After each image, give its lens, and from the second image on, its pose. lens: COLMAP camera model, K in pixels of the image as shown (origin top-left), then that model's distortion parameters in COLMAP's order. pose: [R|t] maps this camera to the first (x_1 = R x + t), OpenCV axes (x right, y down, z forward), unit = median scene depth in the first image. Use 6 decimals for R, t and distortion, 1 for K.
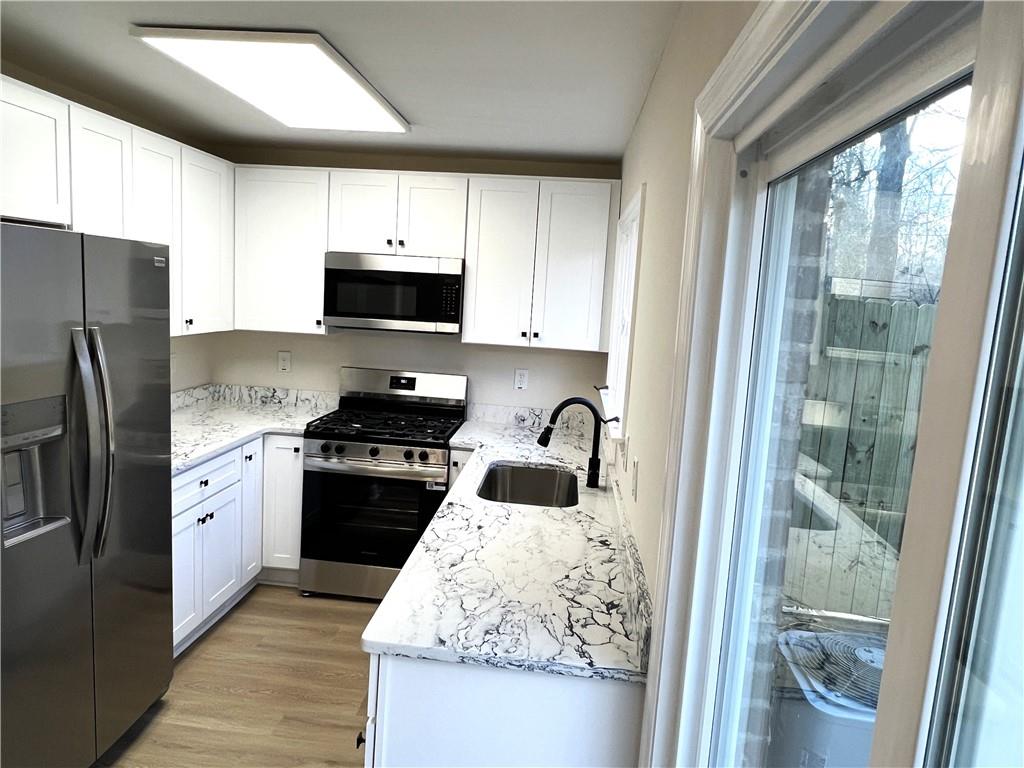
lens RADIAL K [[725.2, 0, 506.4], [0, 725.2, 393.2], [0, 0, 1]] dist [-0.000268, -0.005634]
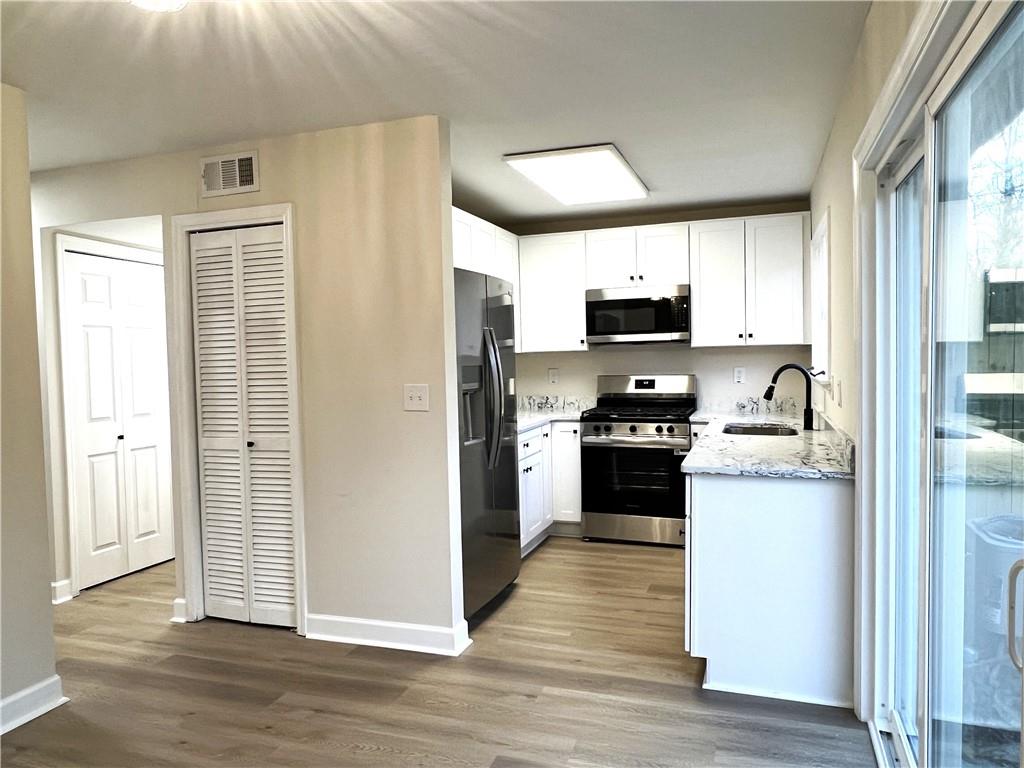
lens RADIAL K [[725.2, 0, 502.6], [0, 725.2, 388.4], [0, 0, 1]] dist [-0.000268, -0.005634]
pose [[0.964942, -0.069119, -0.253198, -0.068683], [0.043710, 0.993549, -0.104643, 0.136834], [0.258797, 0.089907, 0.961738, -0.373666]]
